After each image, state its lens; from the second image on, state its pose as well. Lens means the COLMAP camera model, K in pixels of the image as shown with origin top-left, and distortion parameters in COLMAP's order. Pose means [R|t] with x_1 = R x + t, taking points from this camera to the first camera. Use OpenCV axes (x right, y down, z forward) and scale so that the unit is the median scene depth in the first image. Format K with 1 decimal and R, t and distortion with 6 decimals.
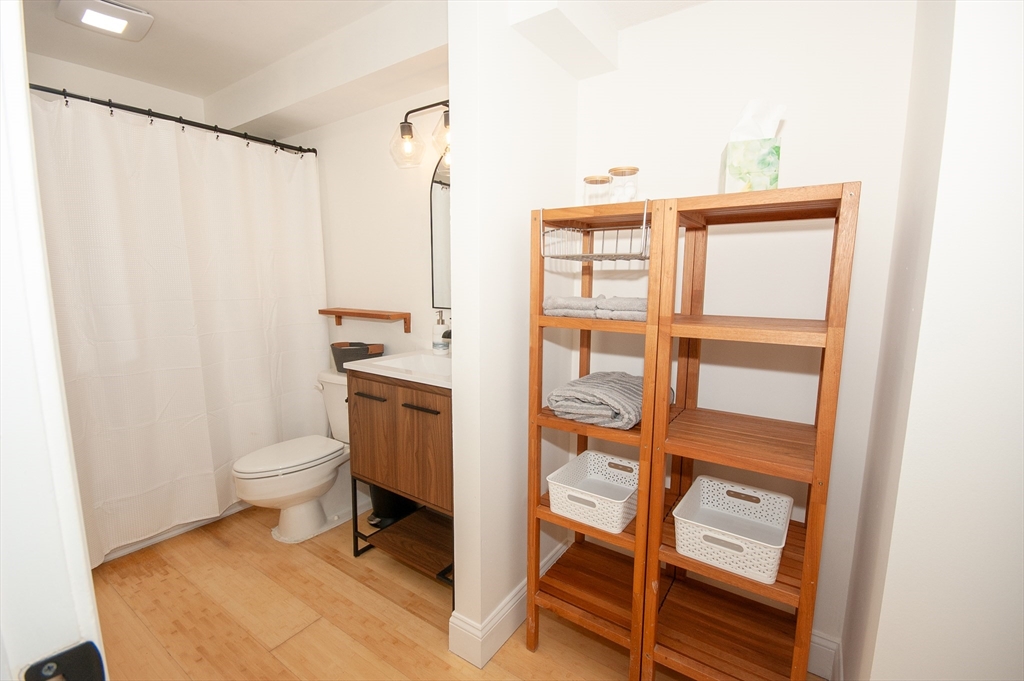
lens RADIAL K [[443.0, 0, 520.1], [0, 443.0, 340.5], [0, 0, 1]] dist [0.009014, -0.015814]
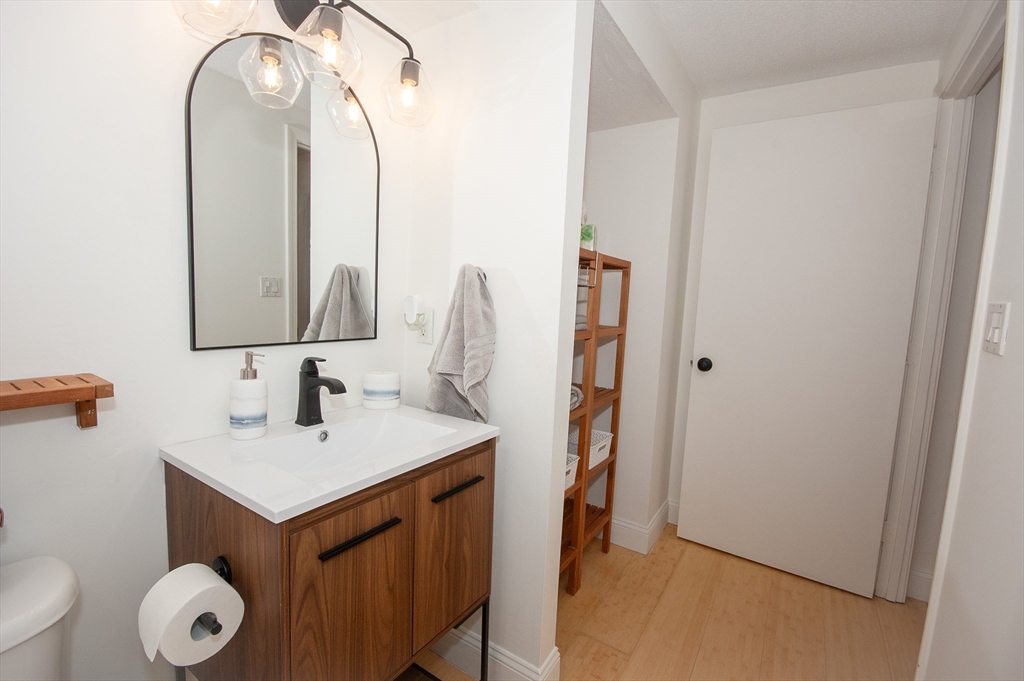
lens RADIAL K [[448.4, 0, 515.9], [0, 448.4, 342.8], [0, 0, 1]] dist [0.002853, -0.009638]
pose [[-0.024287, -0.105600, 0.994112, -0.695772], [0.090886, 0.990054, 0.107389, -0.104842], [-0.995565, 0.092959, -0.014448, 0.705060]]
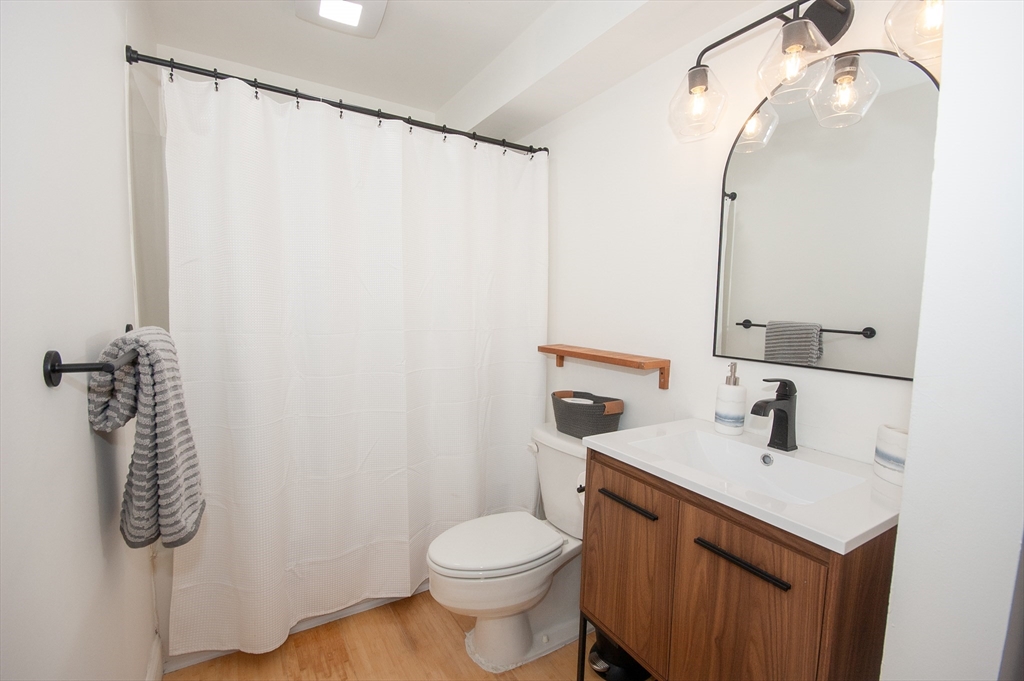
lens RADIAL K [[448.4, 0, 515.9], [0, 448.4, 342.8], [0, 0, 1]] dist [0.002853, -0.009638]
pose [[0.913235, 0.047053, -0.404707, -0.205001], [-0.071189, 0.996457, -0.044789, -0.045263], [0.401166, 0.069714, 0.913349, 0.314764]]
